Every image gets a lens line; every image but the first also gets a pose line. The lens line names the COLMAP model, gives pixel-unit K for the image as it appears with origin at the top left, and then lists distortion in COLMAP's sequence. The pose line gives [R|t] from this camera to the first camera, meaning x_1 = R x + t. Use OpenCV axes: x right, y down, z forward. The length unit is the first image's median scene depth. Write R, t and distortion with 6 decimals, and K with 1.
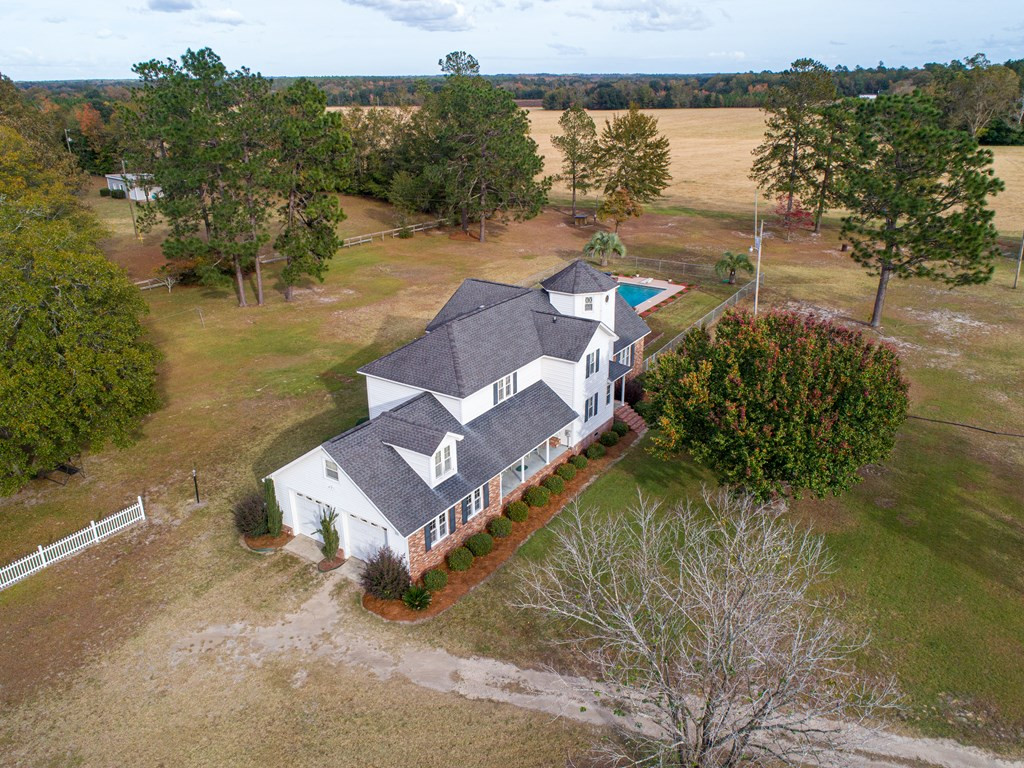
lens RADIAL K [[770.9, 0, 511.7], [0, 770.9, 381.8], [0, 0, 1]] dist [-0.031068, 0.013539]
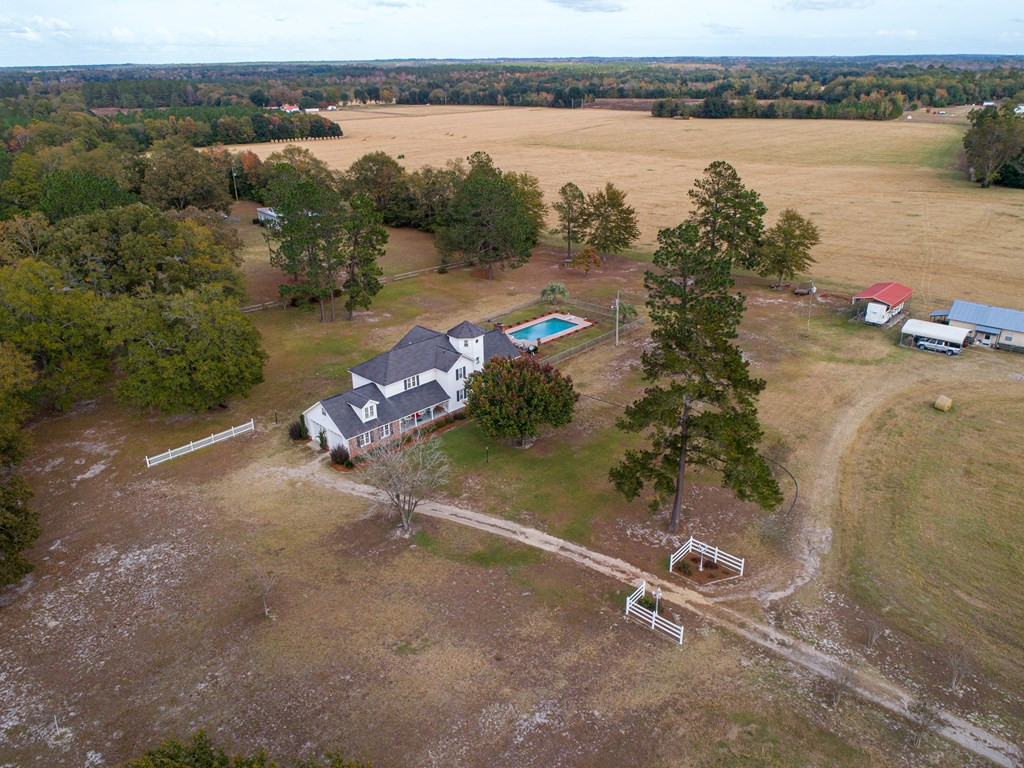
lens RADIAL K [[770.9, 0, 510.0], [0, 770.9, 382.4], [0, 0, 1]] dist [-0.031068, 0.013539]
pose [[0.983849, 0.067570, -0.165758, 0.632119], [-0.063647, 0.997555, 0.028870, -0.074022], [0.167304, -0.017854, 0.985744, -1.111125]]
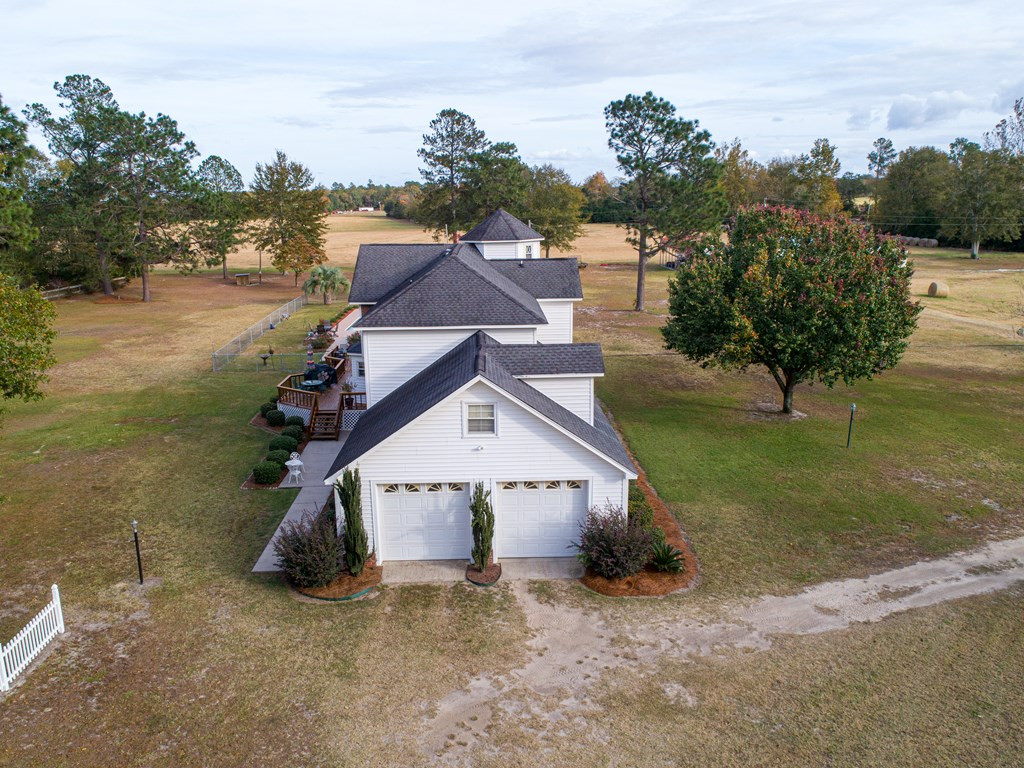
lens RADIAL K [[770.9, 0, 511.8], [0, 770.9, 385.6], [0, 0, 1]] dist [-0.031068, 0.013539]
pose [[0.809641, -0.135109, 0.571162, -0.487727], [0.218024, 0.972745, -0.078952, 0.121161], [-0.544928, 0.188449, 0.817031, 0.378554]]
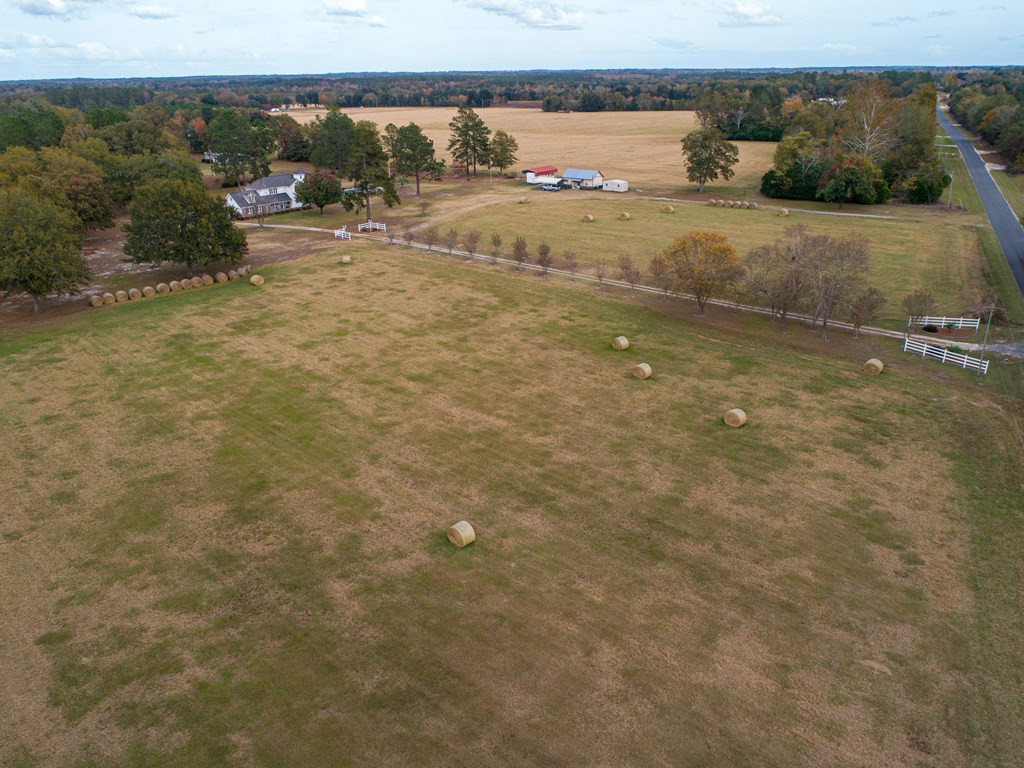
lens RADIAL K [[770.9, 0, 512.7], [0, 770.9, 384.9], [0, 0, 1]] dist [-0.031068, 0.013539]
pose [[0.992357, 0.042139, -0.115984, 2.073572], [-0.040862, 0.999075, 0.013371, 1.087210], [0.116441, -0.008530, 0.993161, -3.567694]]
